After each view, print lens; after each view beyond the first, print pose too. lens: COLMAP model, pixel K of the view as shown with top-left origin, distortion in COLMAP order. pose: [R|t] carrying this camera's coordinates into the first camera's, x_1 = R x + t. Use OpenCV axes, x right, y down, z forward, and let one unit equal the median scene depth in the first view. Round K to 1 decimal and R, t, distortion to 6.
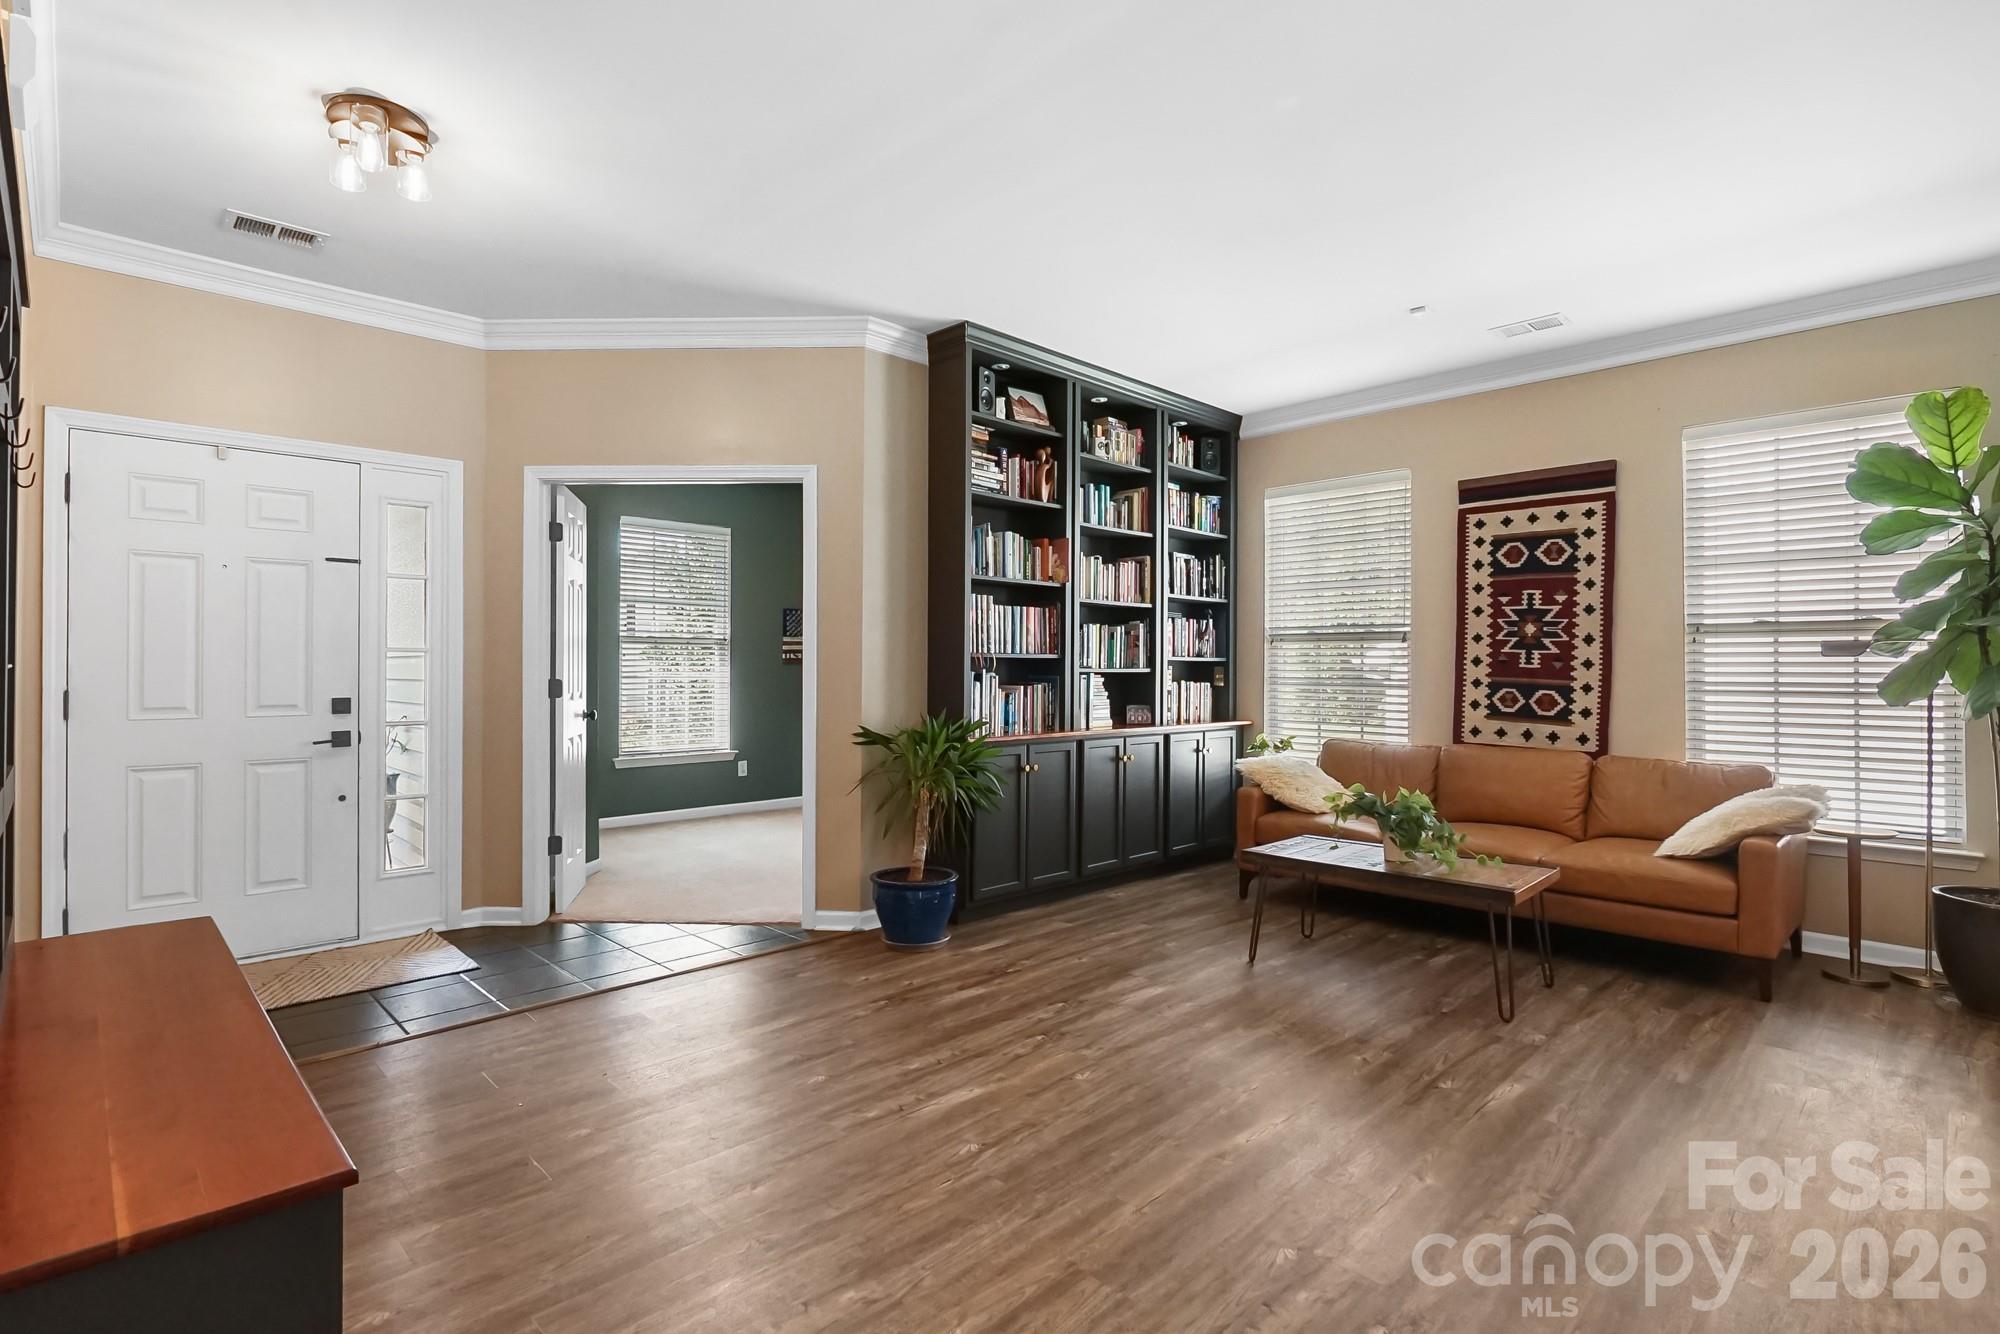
lens RADIAL K [[952.5, 0, 1009.7], [0, 952.5, 666.1], [0, 0, 1]] dist [-0.003512, -0.000397]
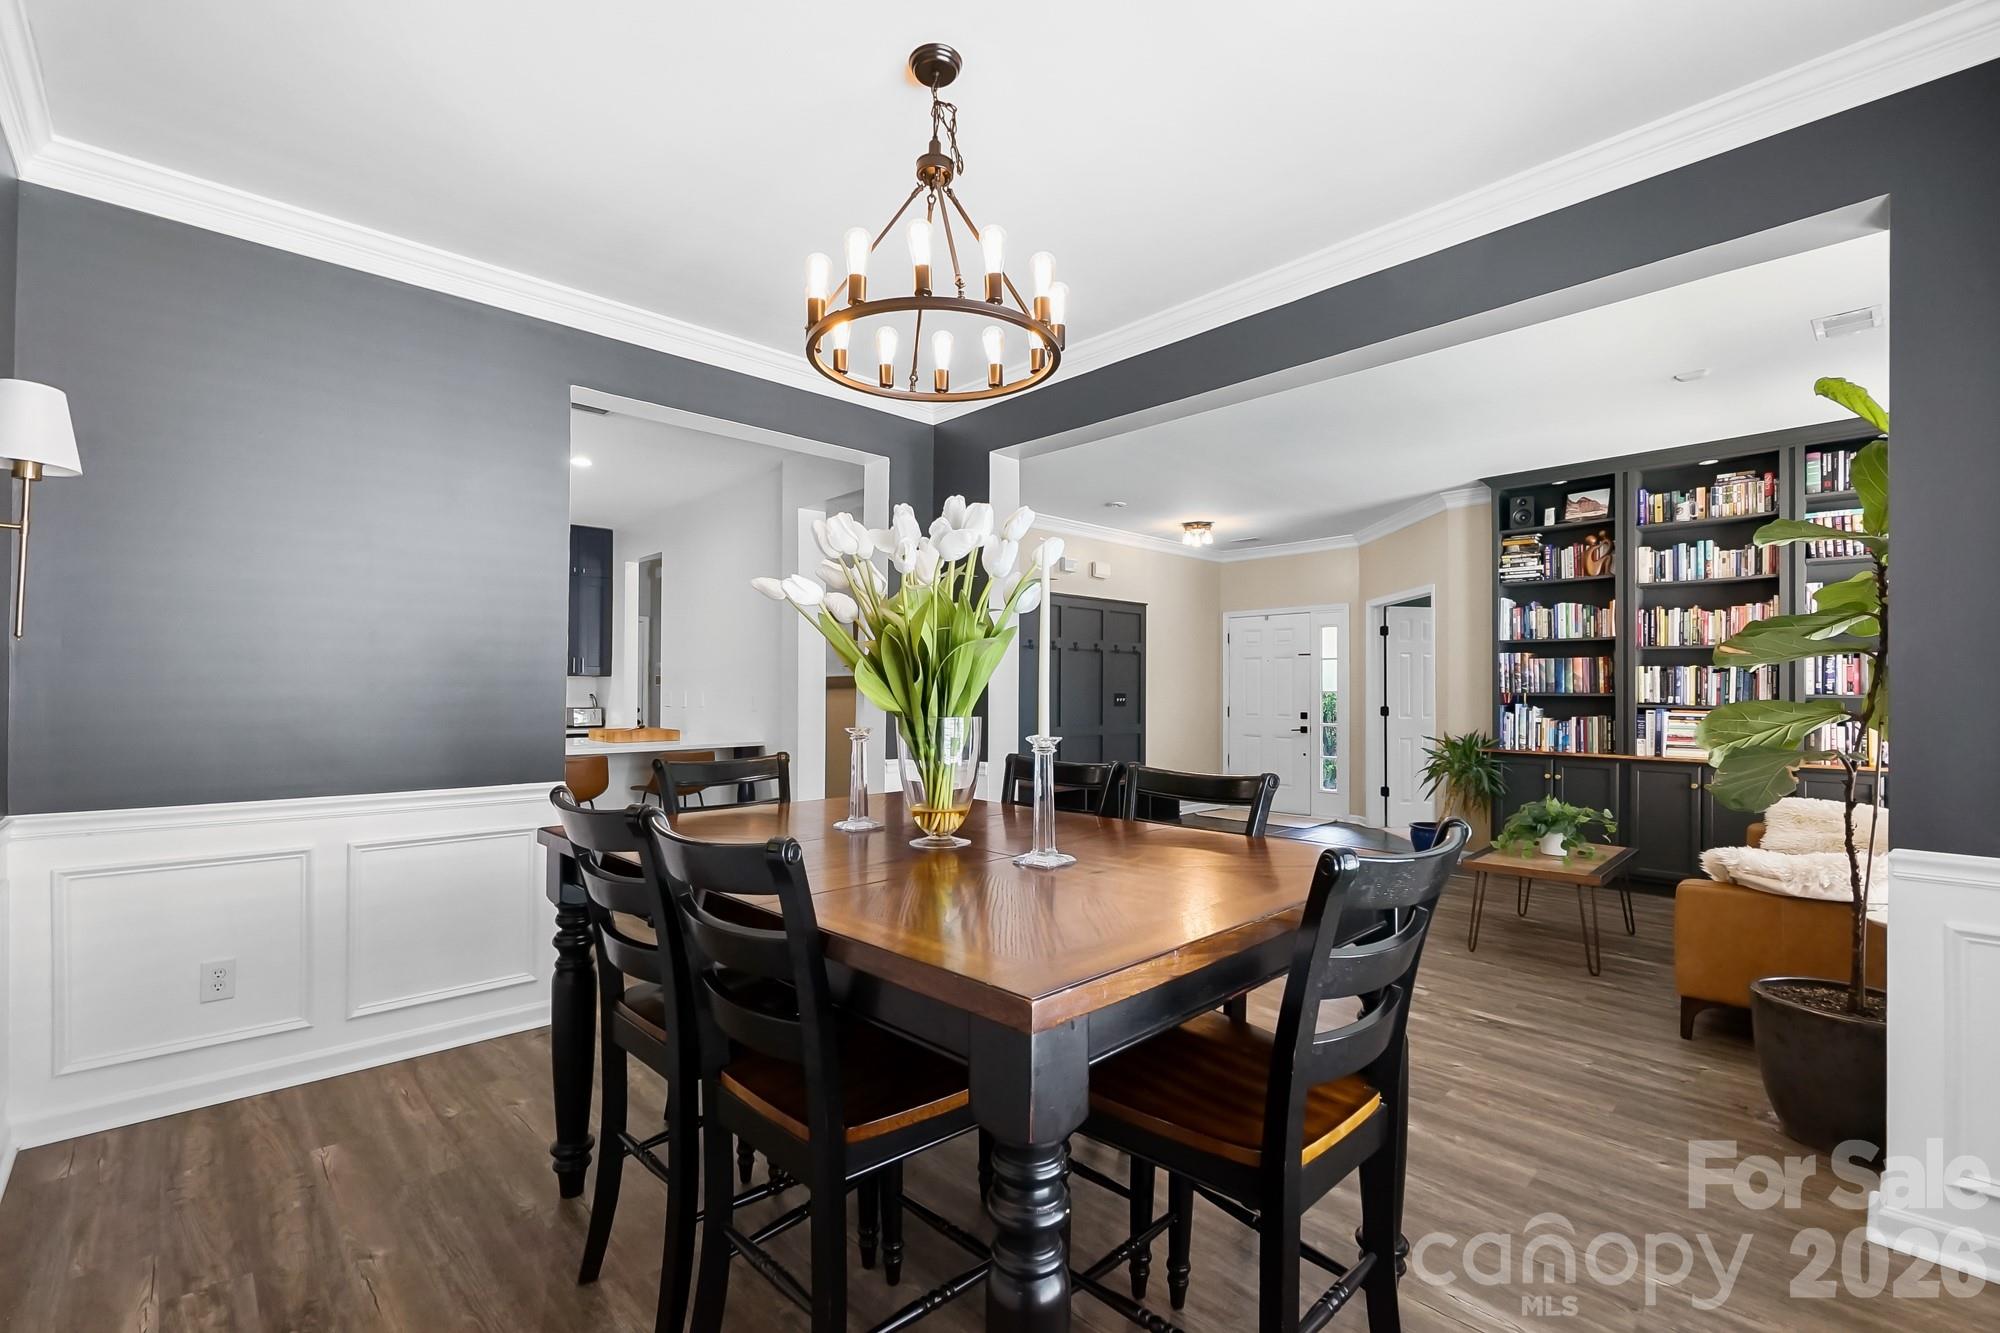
lens RADIAL K [[829.6, 0, 969.6], [0, 829.6, 681.9], [0, 0, 1]] dist [0.018112, -0.000245]
pose [[-0.018913, -0.013457, -0.999731, 1.294731], [0.001082, 0.999909, -0.013480, -0.014203], [0.999821, -0.001337, -0.018897, 0.186865]]
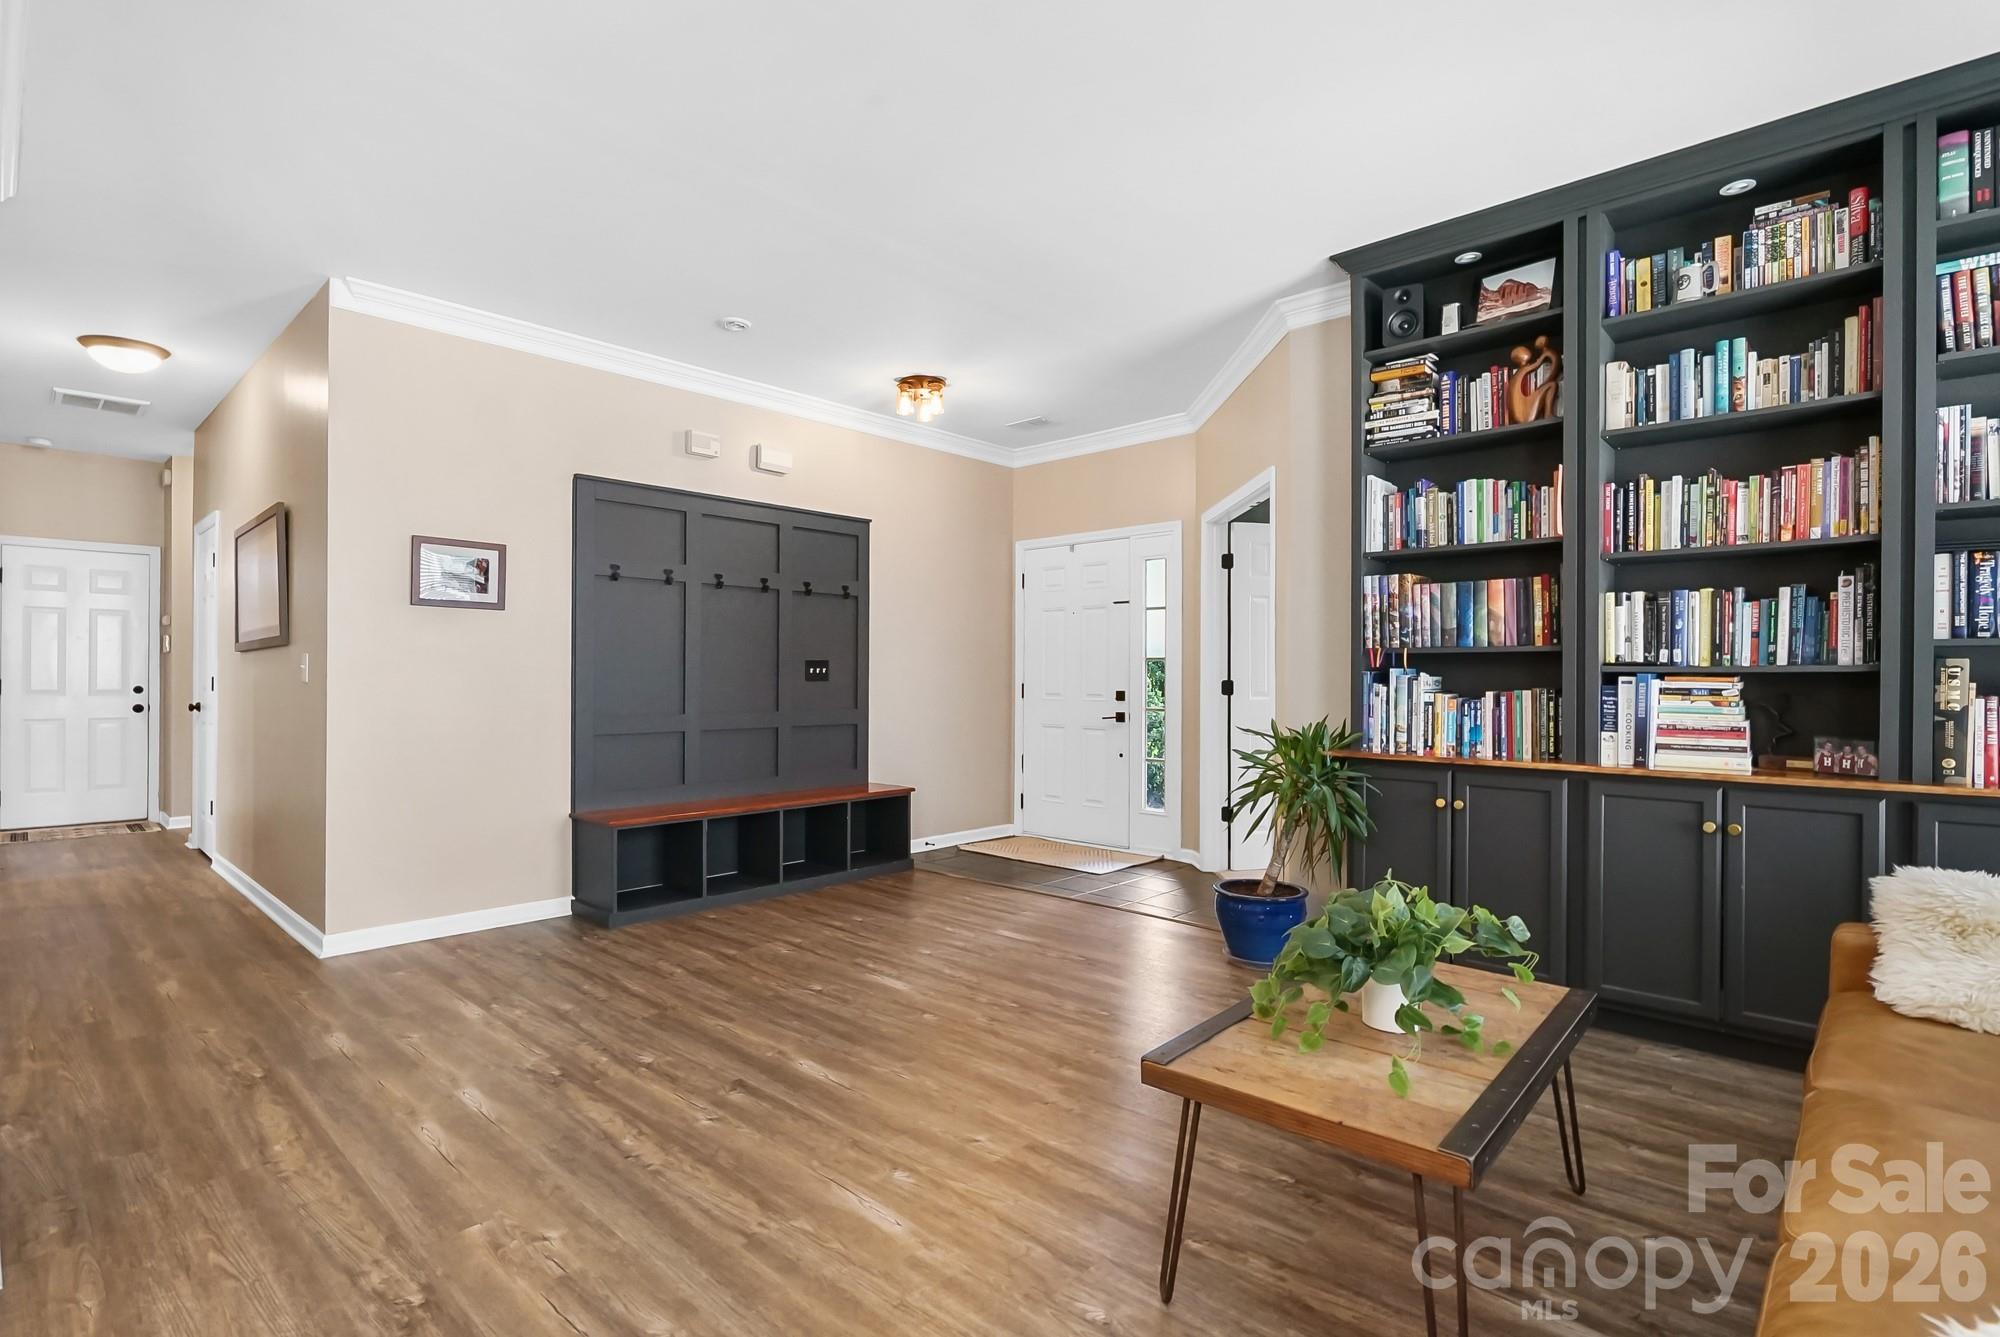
lens RADIAL K [[930.6, 0, 928.6], [0, 930.6, 673.3], [0, 0, 1]] dist [-0.000032, 0.000719]
pose [[0.017757, -0.004845, -0.999831, 0.754226], [0.000763, 0.999988, -0.004832, 0.011215], [0.999842, -0.000677, 0.017761, 0.609862]]
